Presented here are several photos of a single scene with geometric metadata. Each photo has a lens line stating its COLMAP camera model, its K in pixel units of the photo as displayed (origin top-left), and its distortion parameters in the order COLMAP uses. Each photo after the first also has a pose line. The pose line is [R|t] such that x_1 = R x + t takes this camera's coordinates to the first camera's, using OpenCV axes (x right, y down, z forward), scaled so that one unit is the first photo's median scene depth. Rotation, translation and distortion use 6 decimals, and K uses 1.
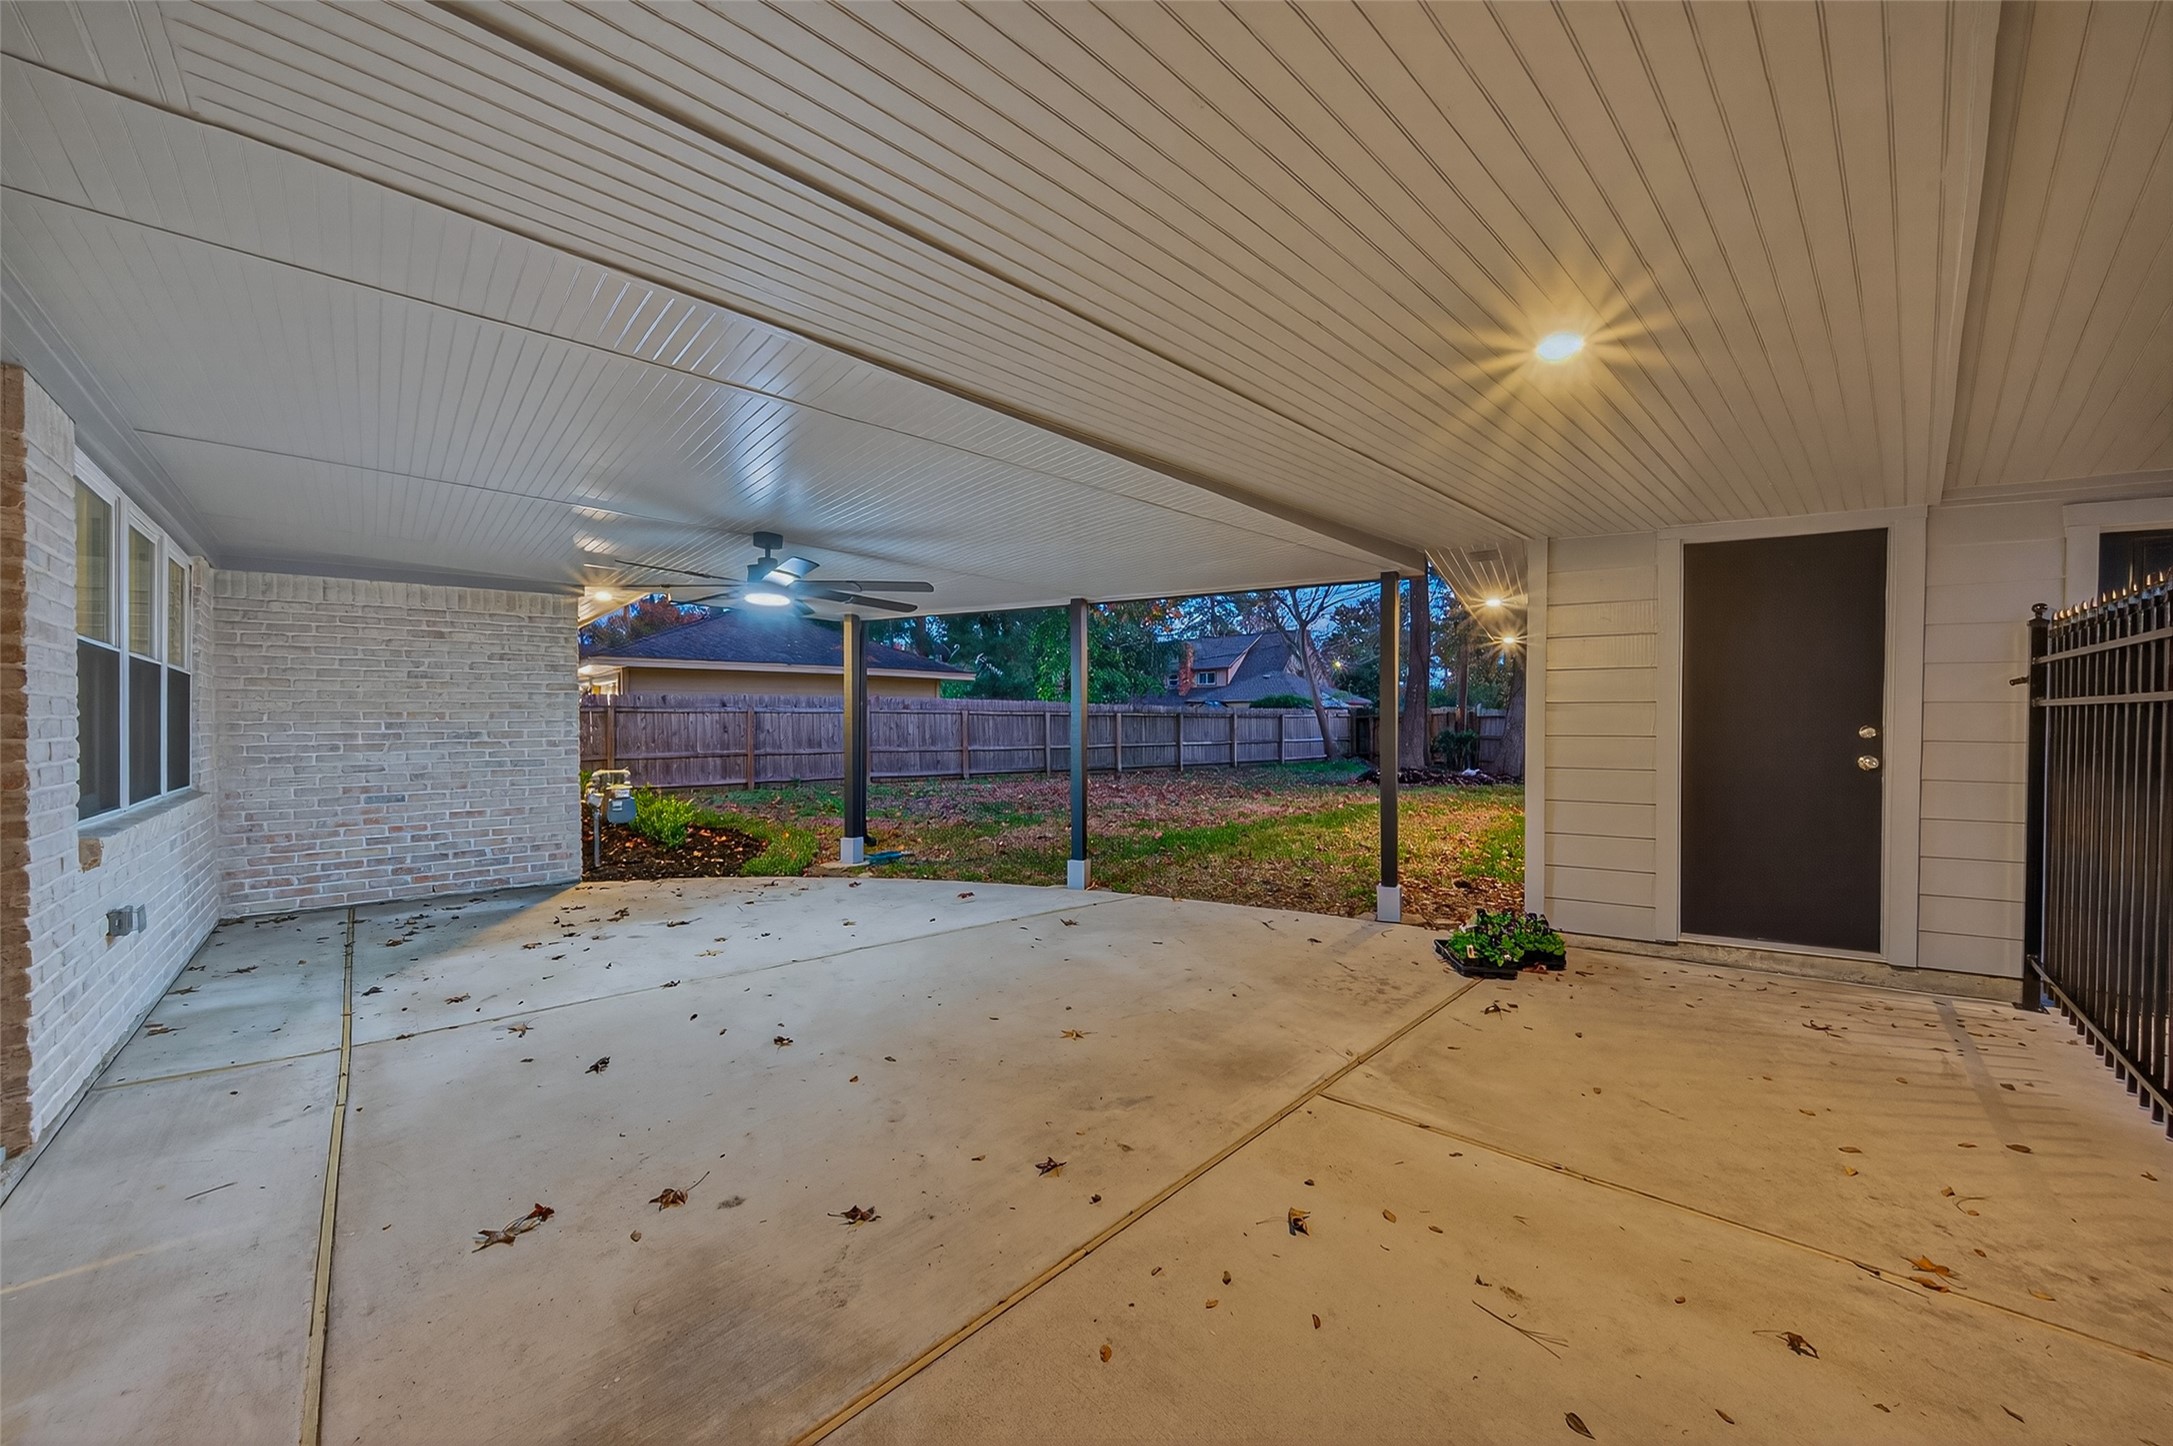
lens RADIAL K [[869.8, 0, 1086.5], [0, 869.8, 723.0], [0, 0, 1]] dist [0.000047, 0.000133]
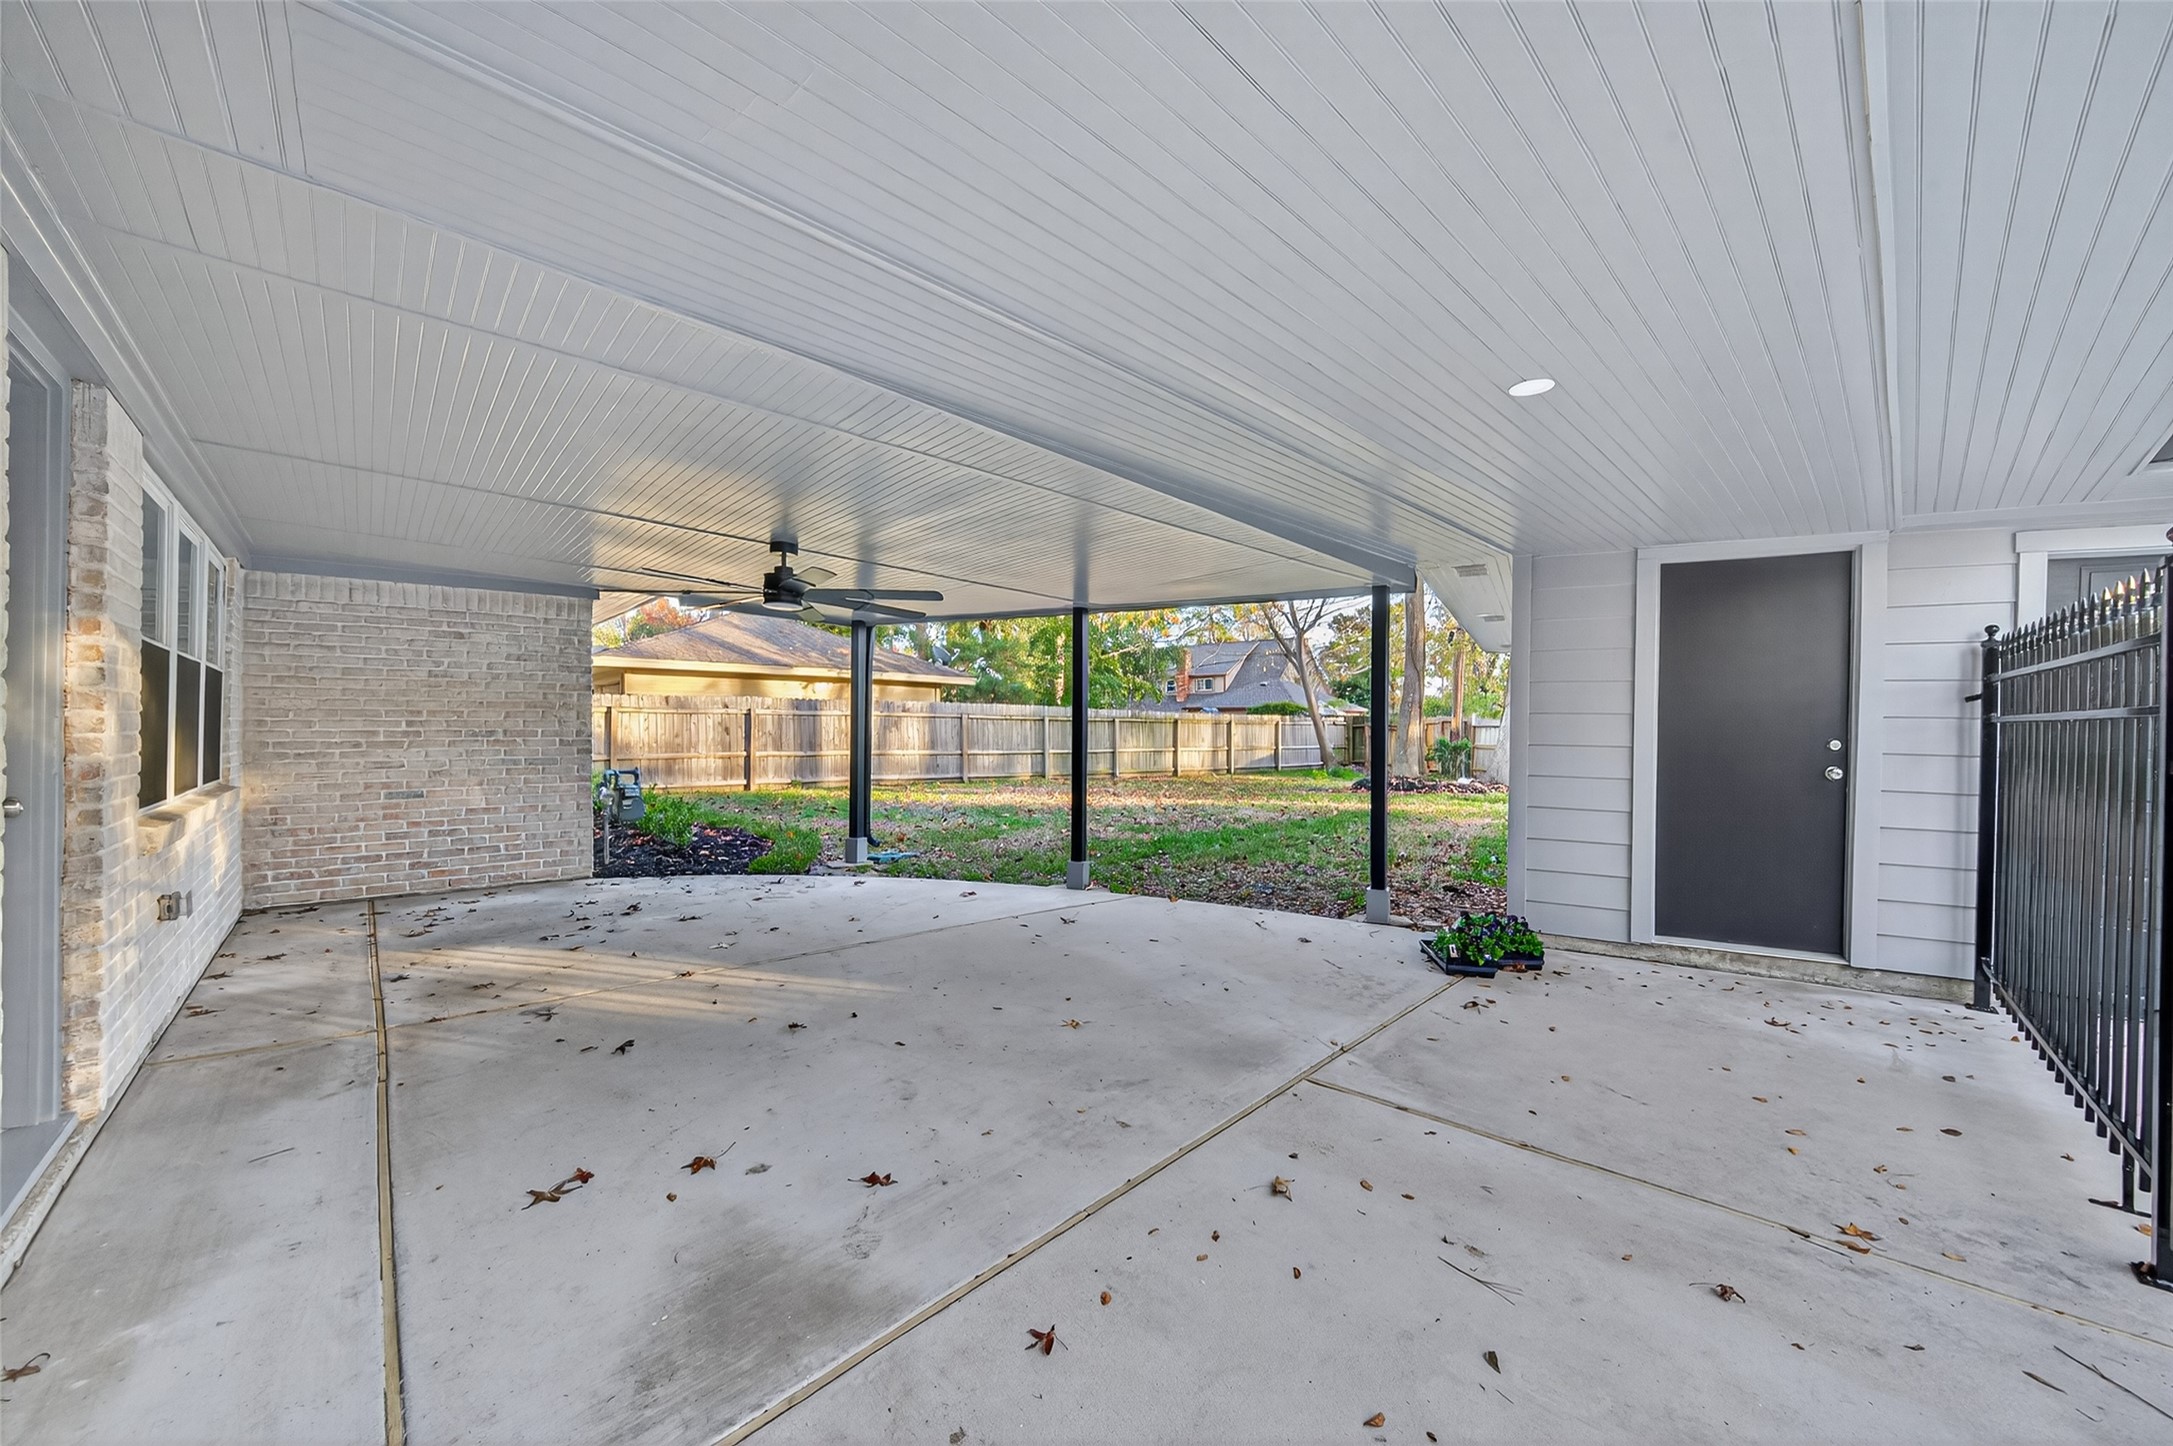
lens RADIAL K [[916.8, 0, 1086.5], [0, 916.8, 723.0], [0, 0, 1]] dist [-0.001209, -0.000101]
pose [[0.999897, 0.010878, 0.009374, -0.012815], [-0.010823, 0.999924, -0.005948, 0.000489], [-0.009438, 0.005846, 0.999938, -0.102960]]
